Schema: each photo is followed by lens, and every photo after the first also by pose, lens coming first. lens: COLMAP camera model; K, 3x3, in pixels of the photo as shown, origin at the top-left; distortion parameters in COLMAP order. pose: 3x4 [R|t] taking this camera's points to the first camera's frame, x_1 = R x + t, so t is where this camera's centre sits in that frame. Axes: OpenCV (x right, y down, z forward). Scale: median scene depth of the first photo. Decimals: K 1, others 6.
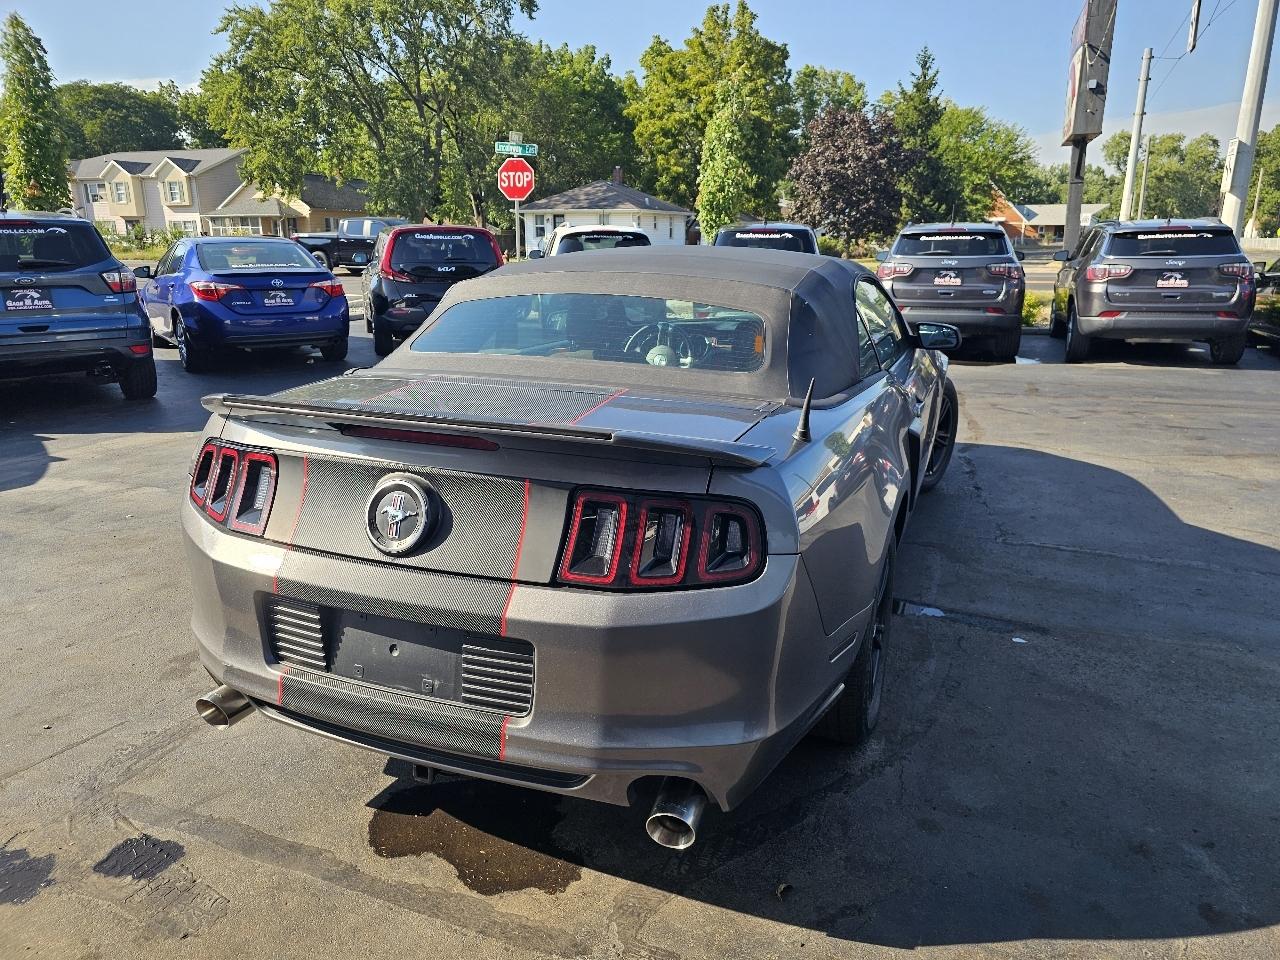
lens RADIAL K [[855.6, 0, 645.0], [0, 855.6, 476.4], [0, 0, 1]] dist [0.048352, -0.040492]
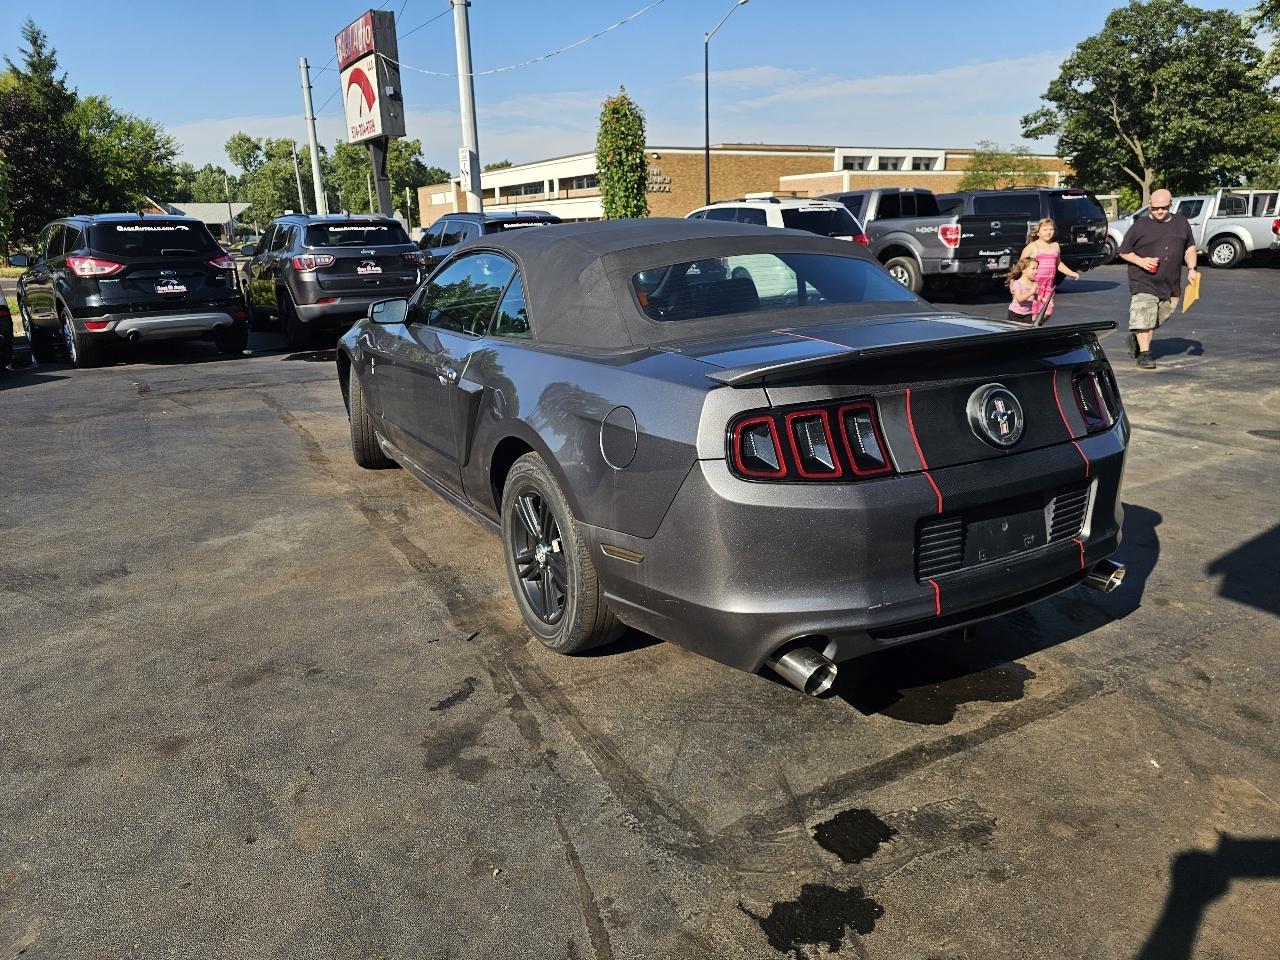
lens RADIAL K [[855.6, 0, 627.5], [0, 855.6, 477.8], [0, 0, 1]] dist [0.048352, -0.040492]
pose [[0.634528, -0.233035, 0.736933, -0.056311], [0.231193, 0.967036, 0.106732, -0.004570], [-0.737512, 0.102650, 0.667487, 0.020513]]
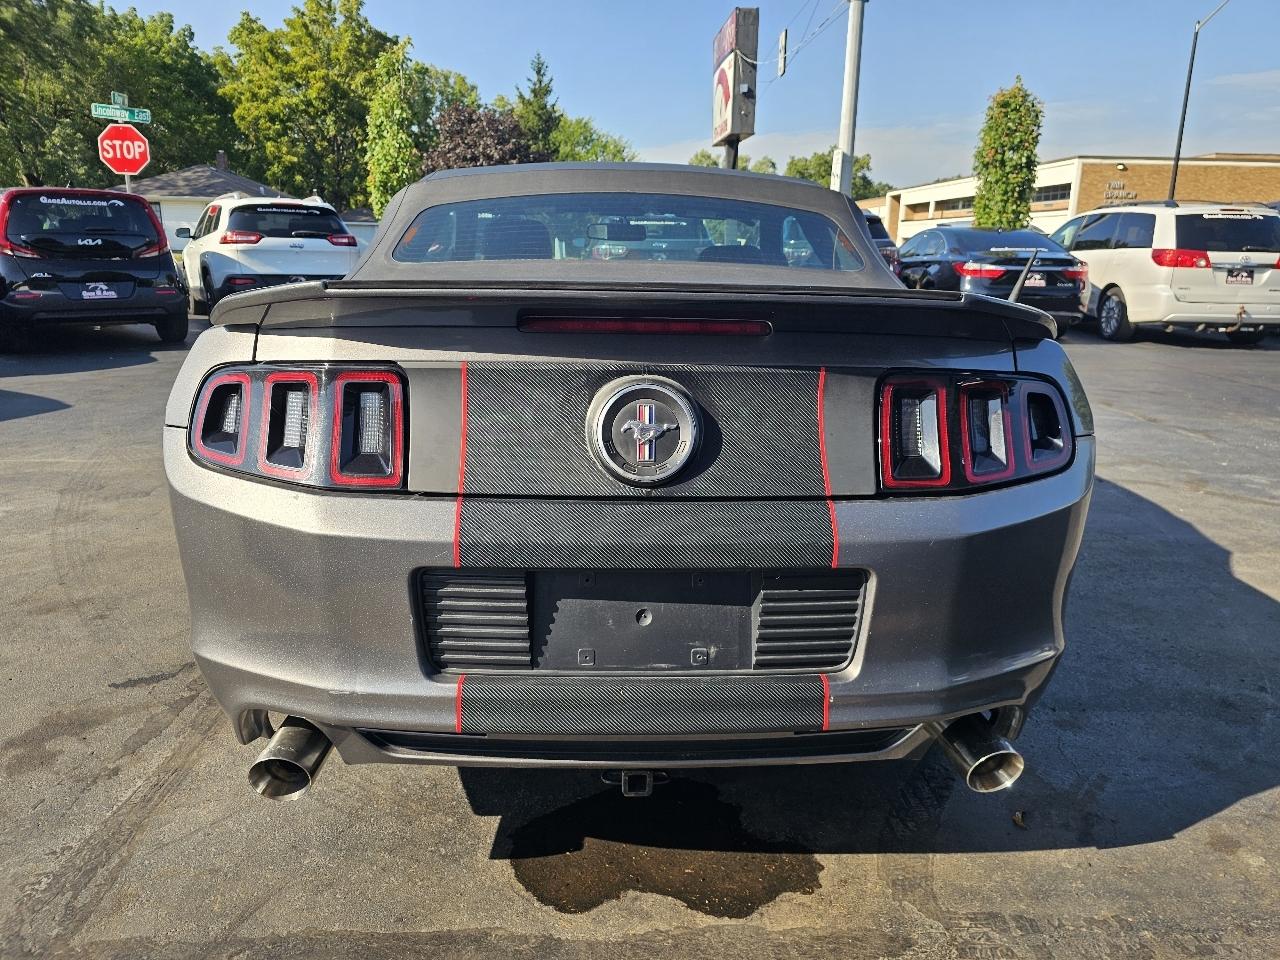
lens RADIAL K [[855.6, 0, 641.3], [0, 855.6, 479.4], [0, 0, 1]] dist [0.048352, -0.040492]
pose [[0.914828, -0.094378, 0.392662, -0.020761], [0.094273, 0.995353, 0.019599, 0.002547], [-0.392687, 0.019087, 0.919474, 0.011958]]
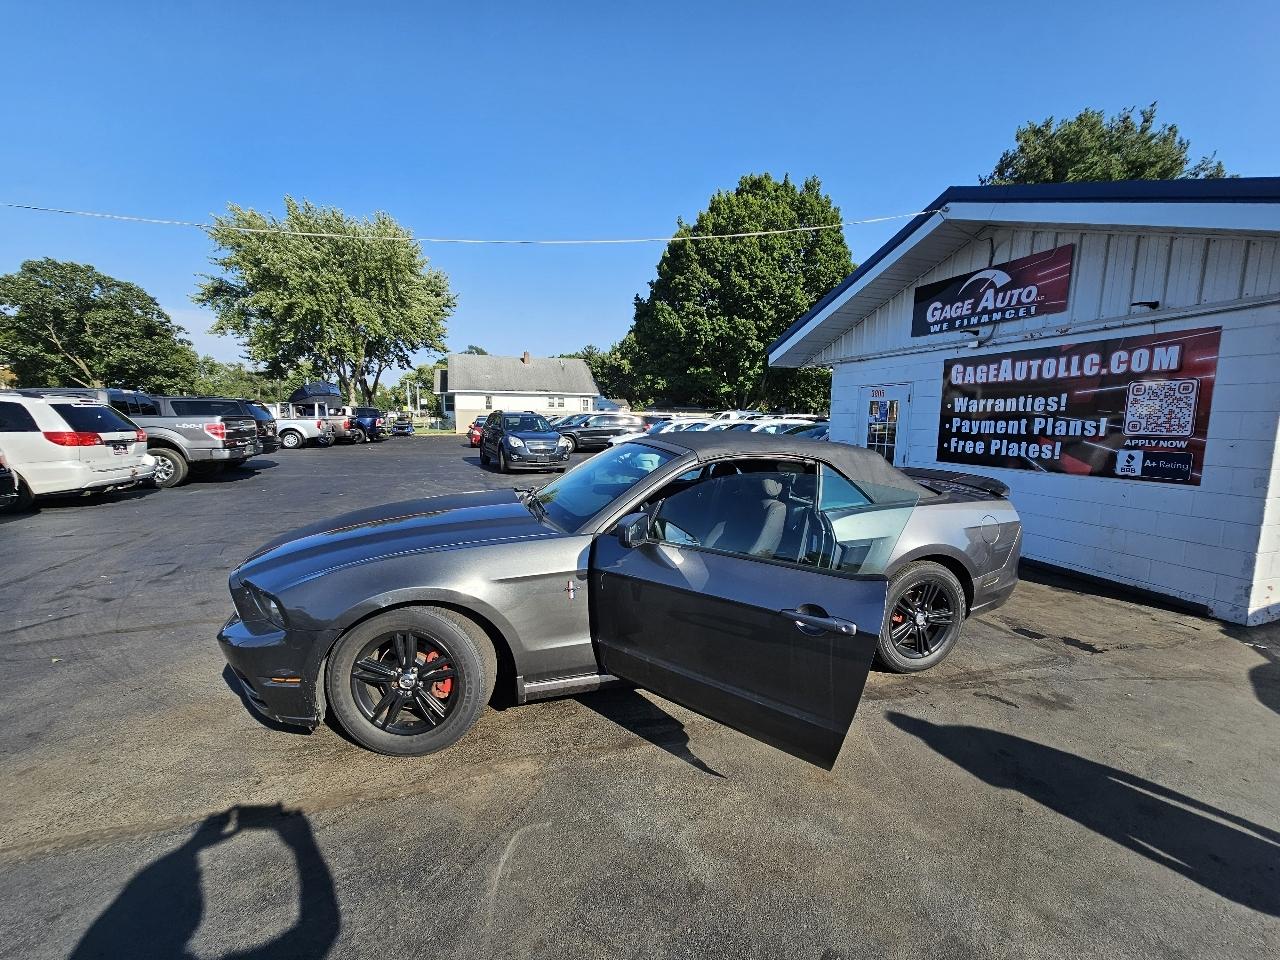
lens RADIAL K [[518.8, 0, 638.3], [0, 518.8, 487.7], [0, 0, 1]] dist [0.002097, -0.001242]
pose [[-0.624639, -0.115818, 0.772278, -0.043687], [0.197459, 0.933379, 0.299688, -0.033855], [-0.755537, 0.339690, -0.560155, 0.116815]]
